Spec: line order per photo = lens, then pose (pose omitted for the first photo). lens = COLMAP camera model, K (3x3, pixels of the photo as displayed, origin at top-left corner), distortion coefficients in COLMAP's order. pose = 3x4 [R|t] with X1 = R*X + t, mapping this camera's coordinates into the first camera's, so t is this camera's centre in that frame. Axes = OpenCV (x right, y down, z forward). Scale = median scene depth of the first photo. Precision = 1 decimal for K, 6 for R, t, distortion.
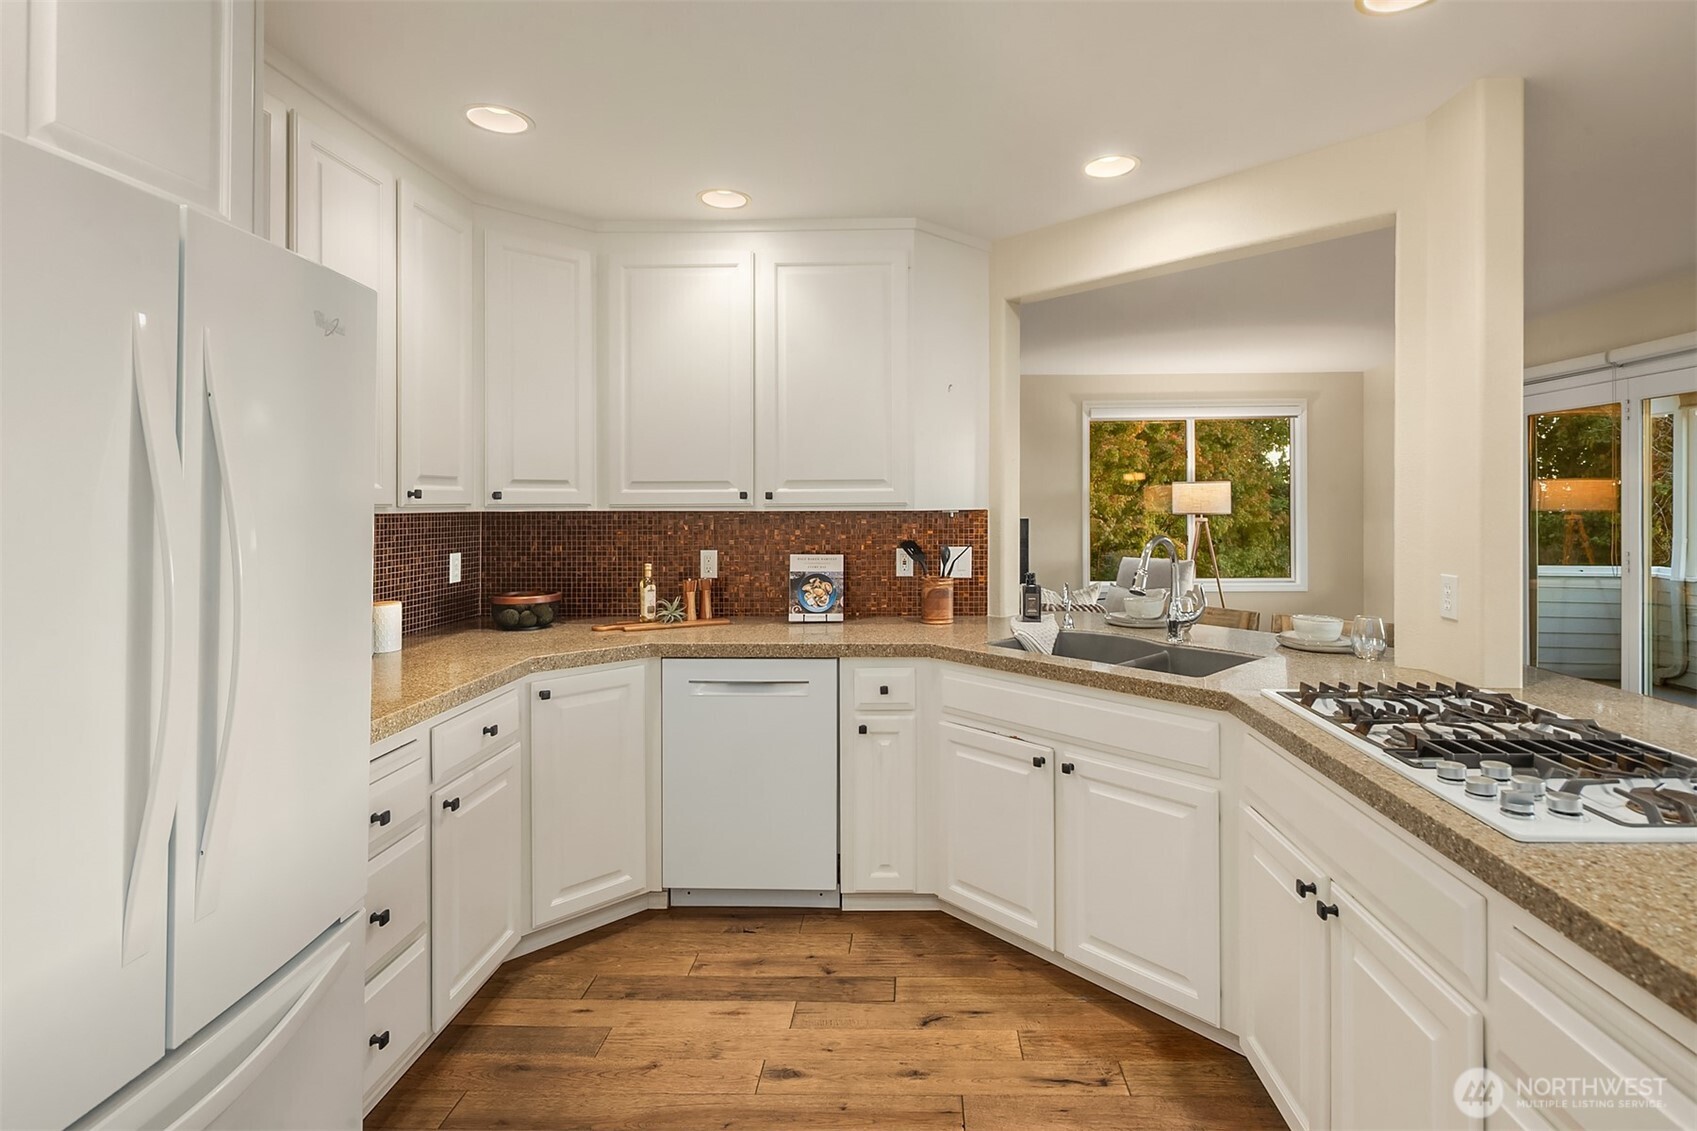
lens RADIAL K [[861.4, 0, 888.7], [0, 861.4, 502.3], [0, 0, 1]] dist [0.005021, 0.000156]
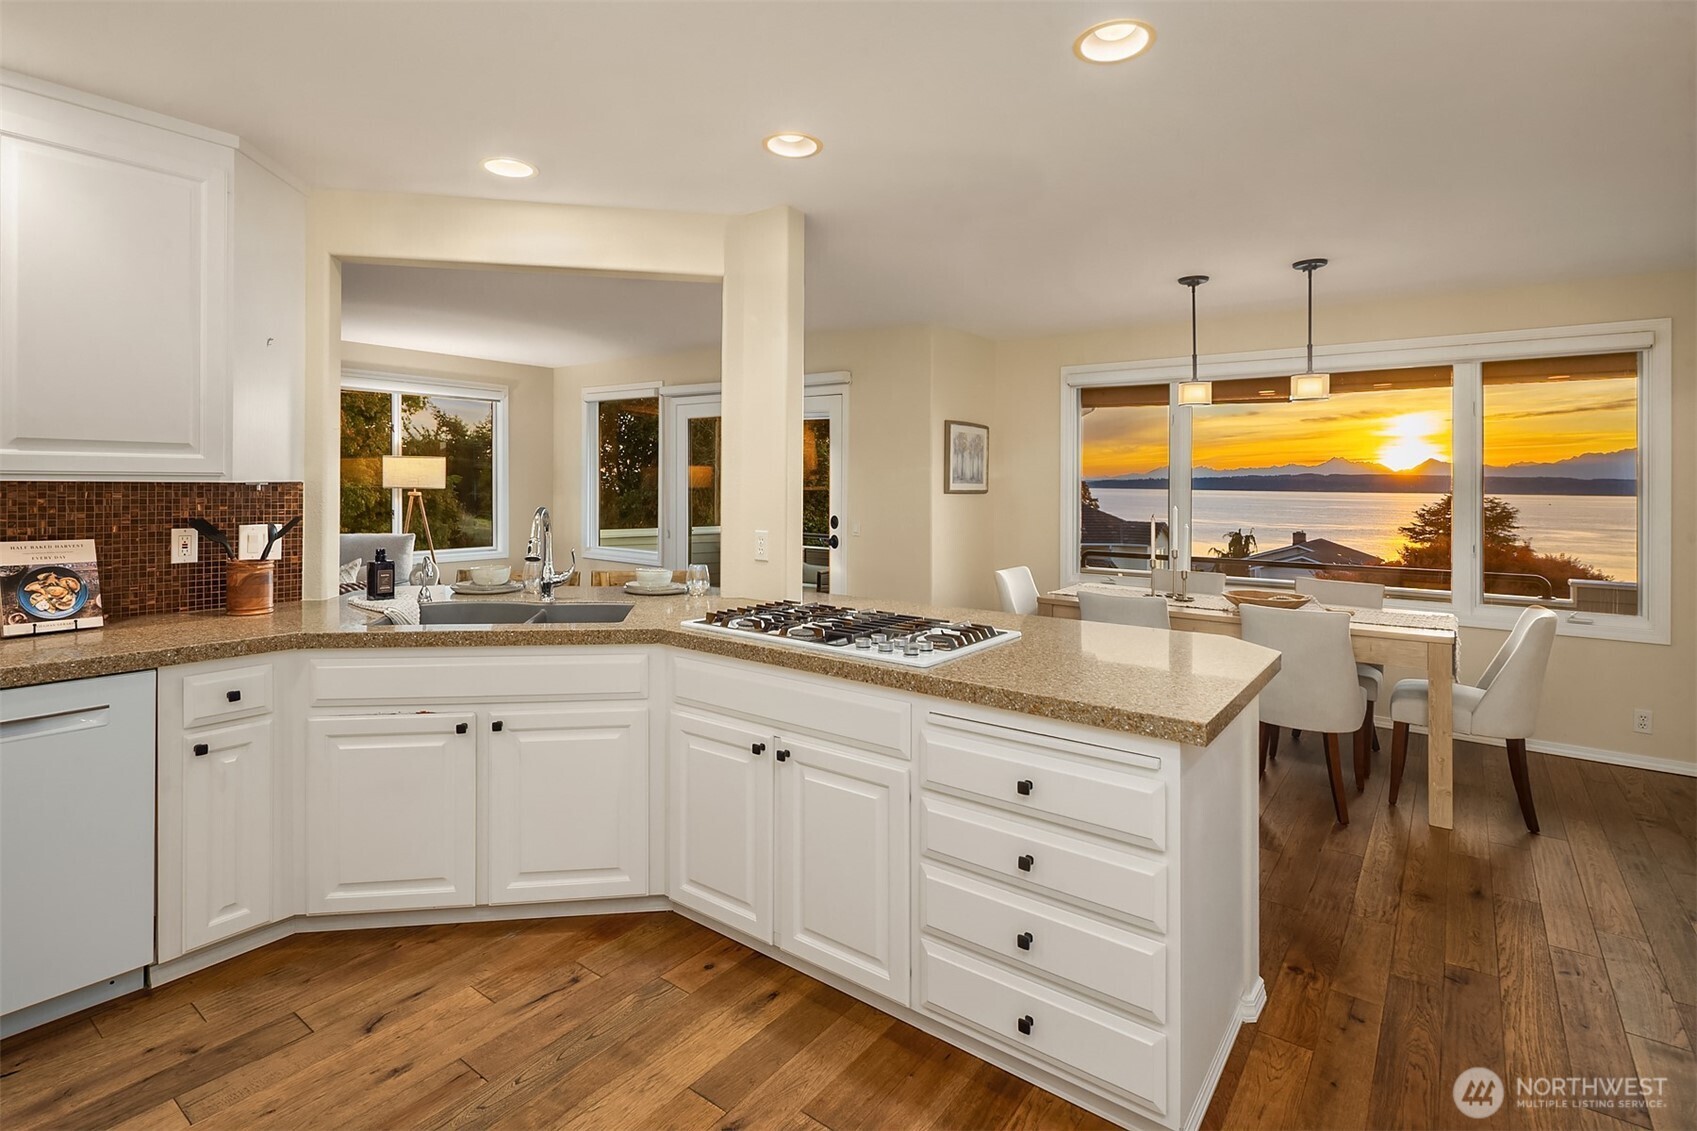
lens RADIAL K [[824.6, 0, 851.5], [0, 824.6, 472.5], [0, 0, 1]] dist [-0.001113, -0.001081]
pose [[0.576903, 0.020991, 0.816543, -0.317955], [-0.016027, 0.999768, -0.014377, 0.002158], [-0.816656, -0.004793, 0.577105, 0.046599]]
